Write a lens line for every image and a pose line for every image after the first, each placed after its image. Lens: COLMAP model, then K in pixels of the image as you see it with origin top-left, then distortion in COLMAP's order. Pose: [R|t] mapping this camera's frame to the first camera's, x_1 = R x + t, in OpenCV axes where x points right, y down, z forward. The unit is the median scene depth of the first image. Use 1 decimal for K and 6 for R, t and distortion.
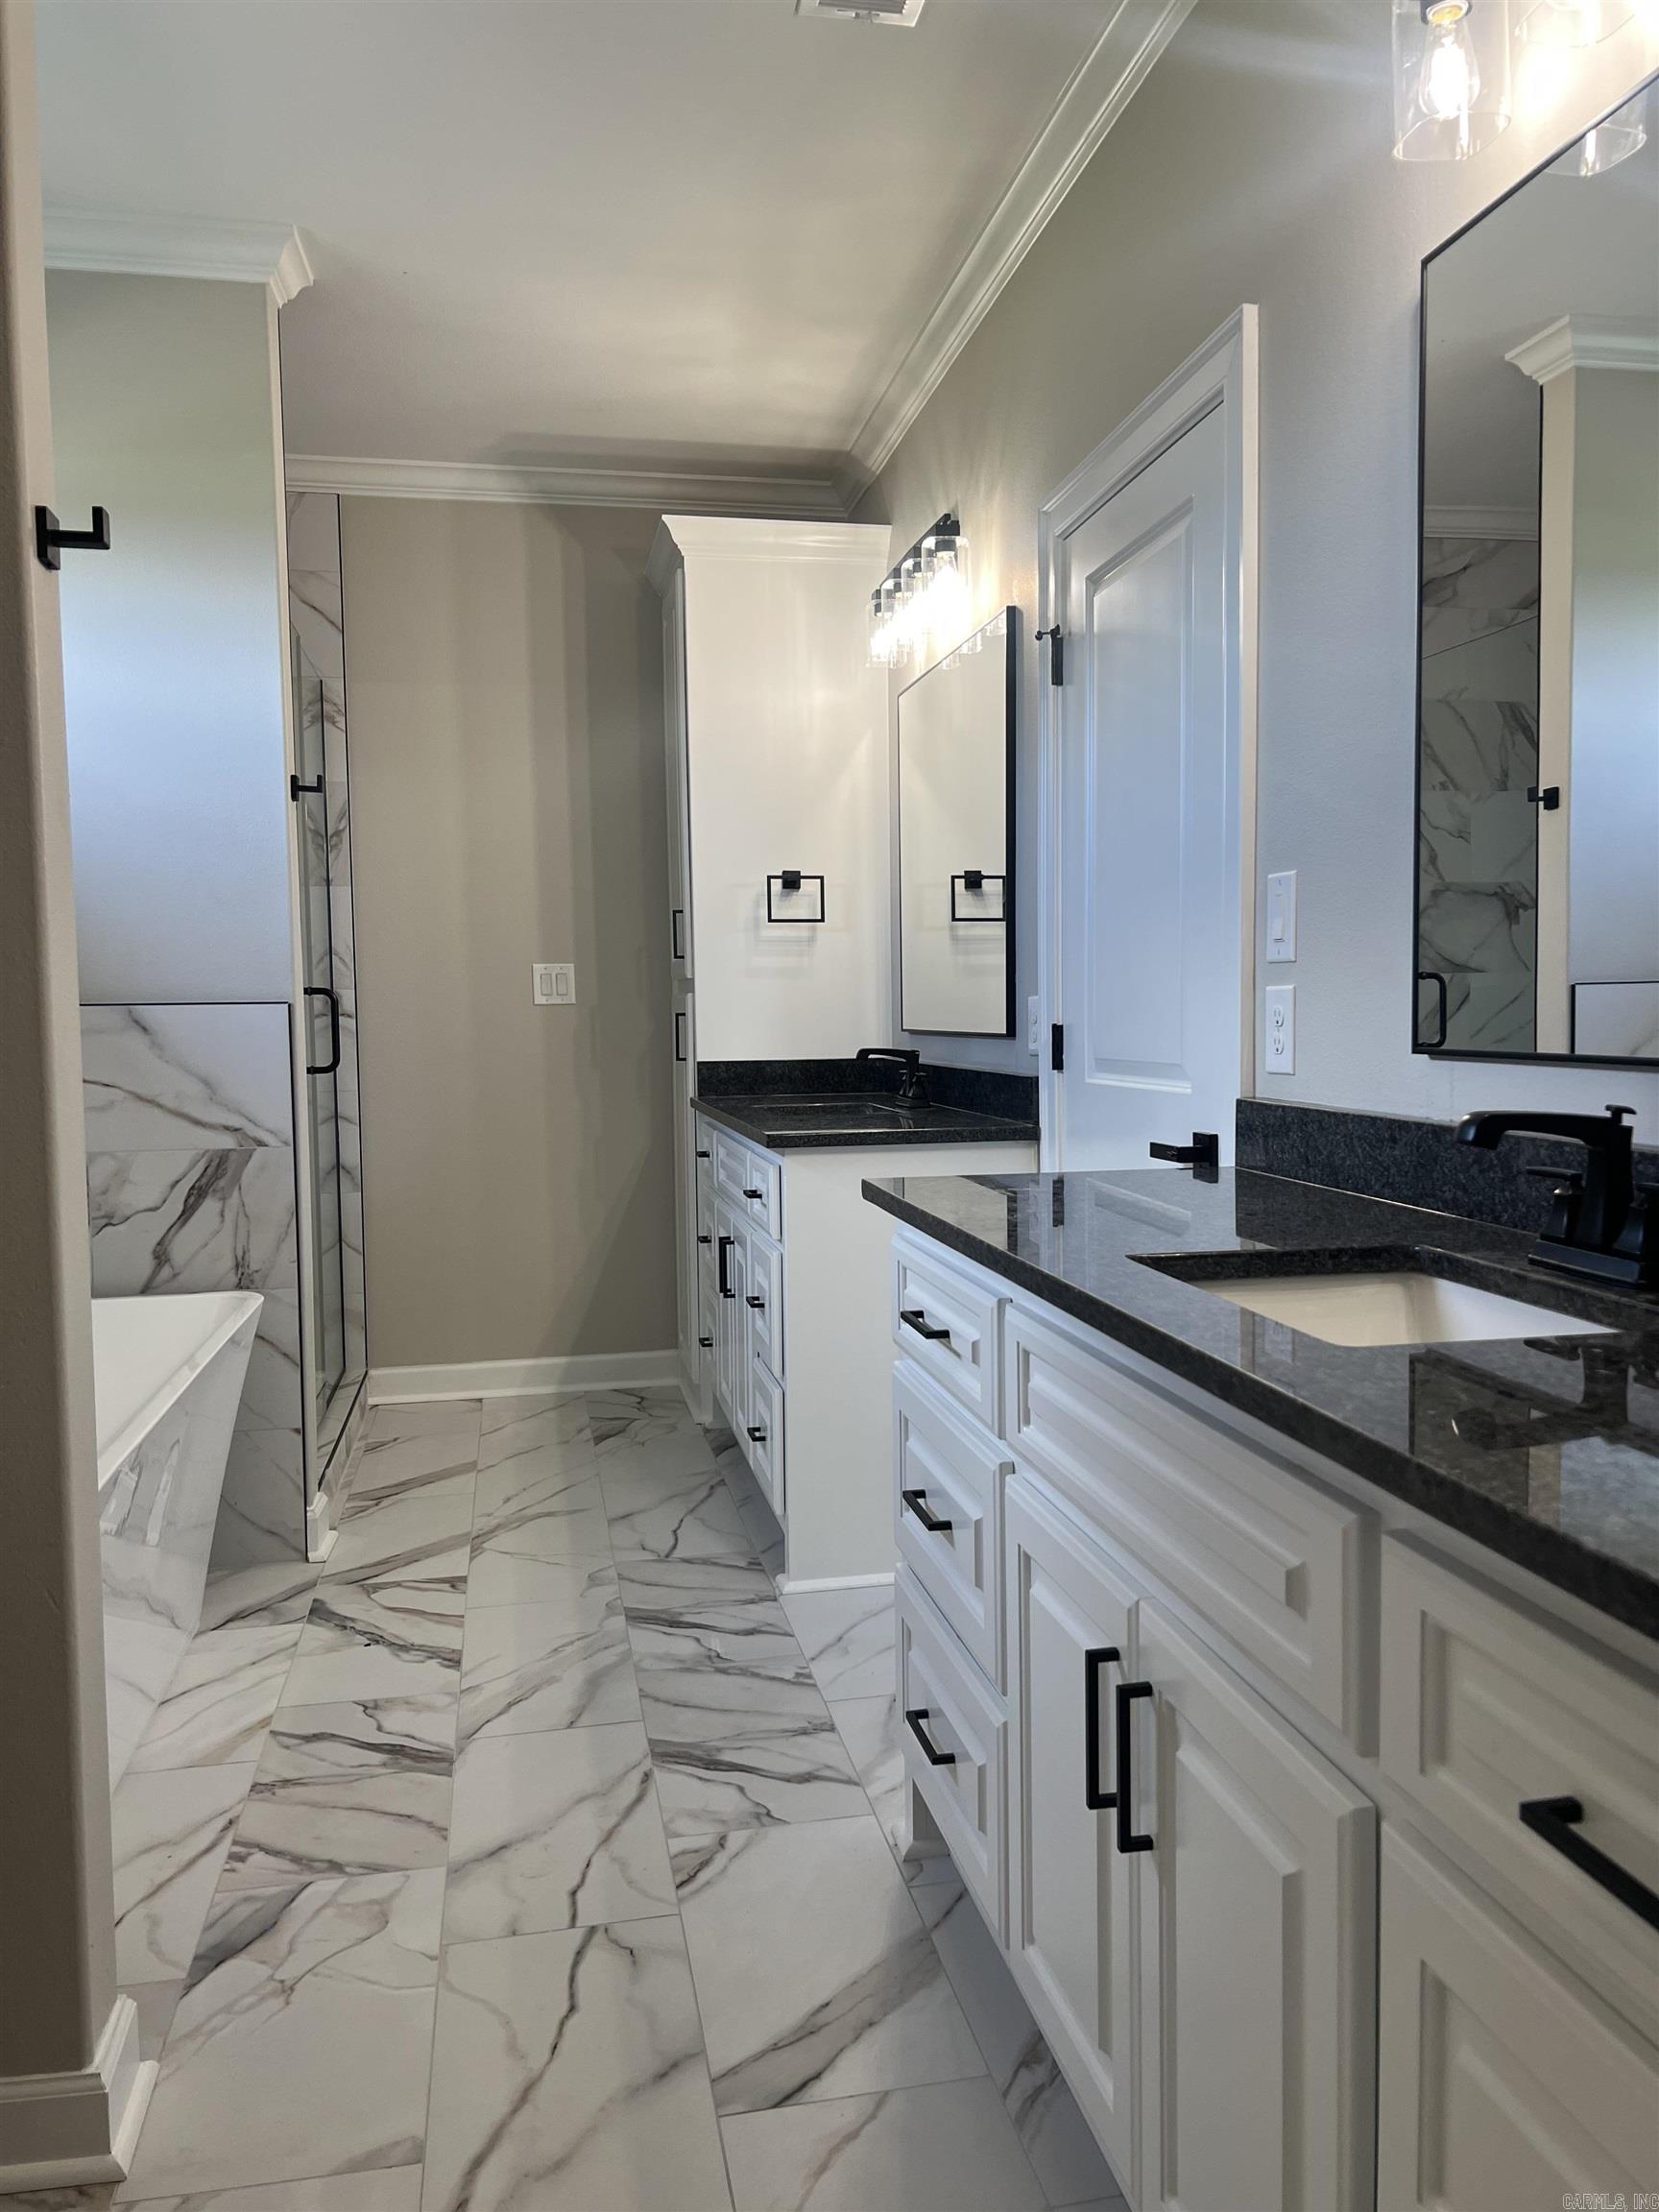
lens RADIAL K [[1659.6, 0, 847.2], [0, 1659.6, 1104.7], [0, 0, 1]] dist [0.046540, -0.049697]
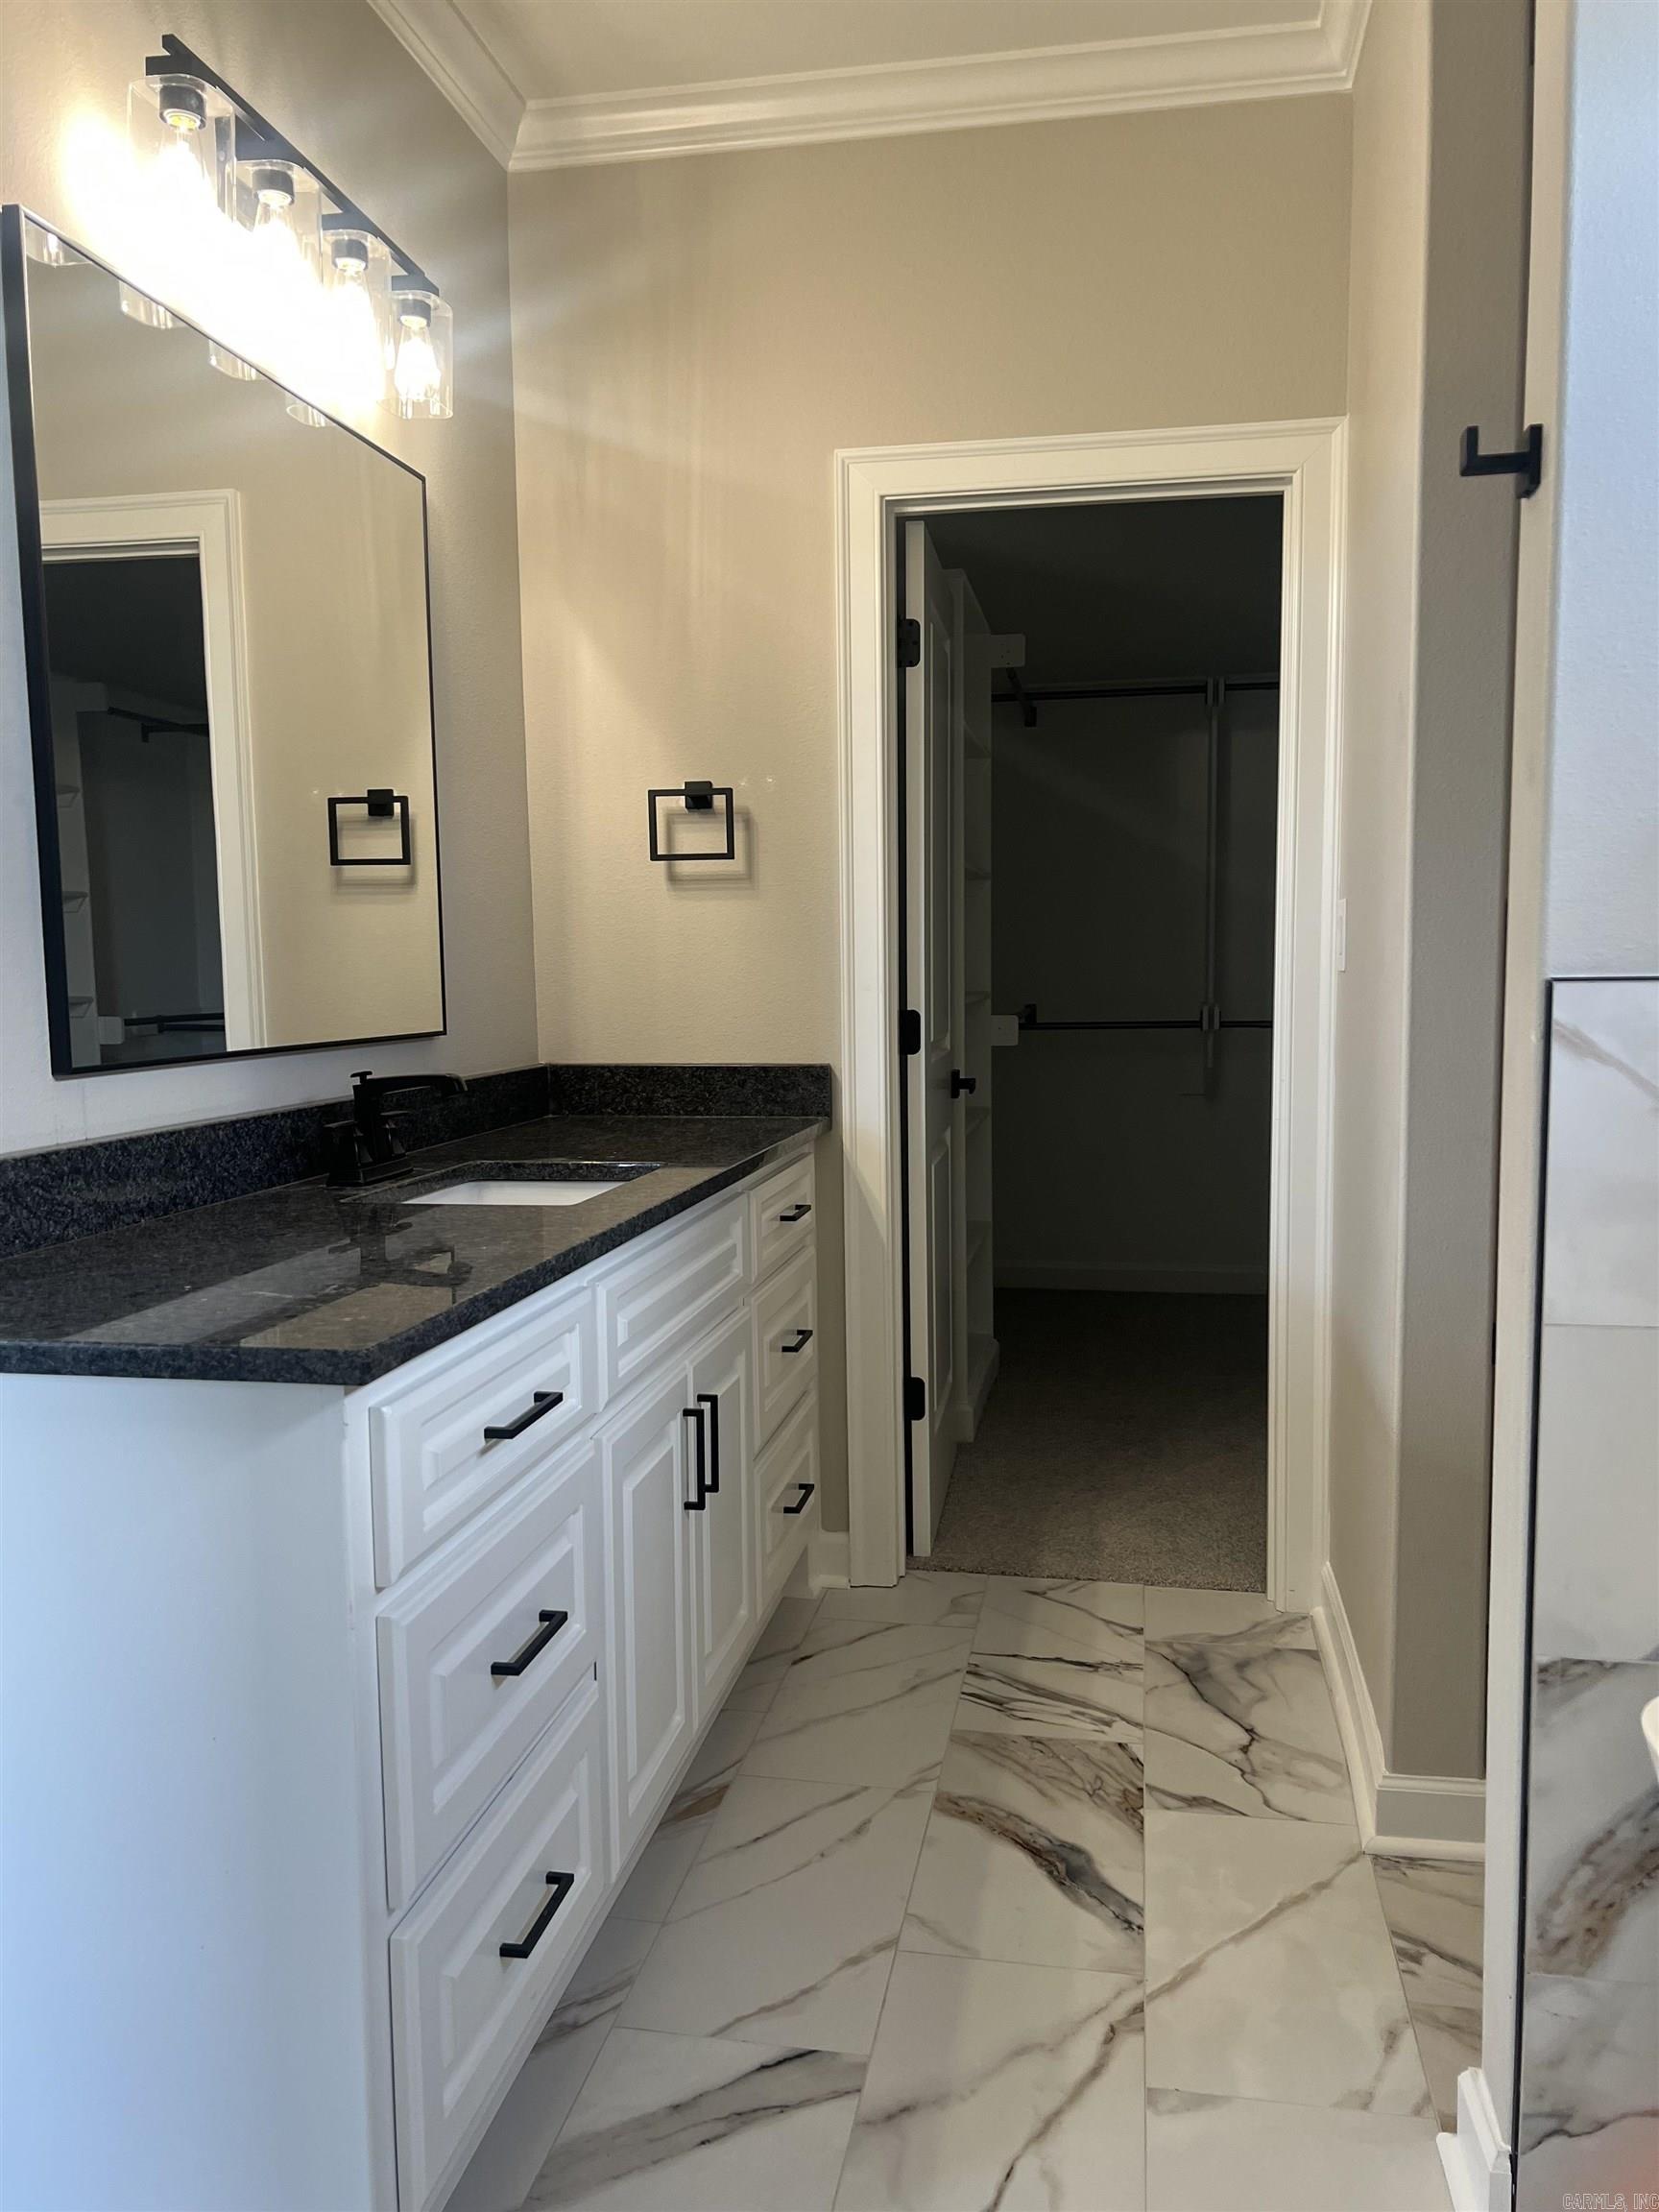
lens RADIAL K [[1659.6, 0, 843.8], [0, 1659.6, 1112.3], [0, 0, 1]] dist [0.046540, -0.049697]
pose [[-0.930142, -0.007294, 0.367128, -0.427866], [0.047994, 0.988811, 0.141241, -0.128388], [-0.364050, 0.148994, -0.919385, 1.816927]]
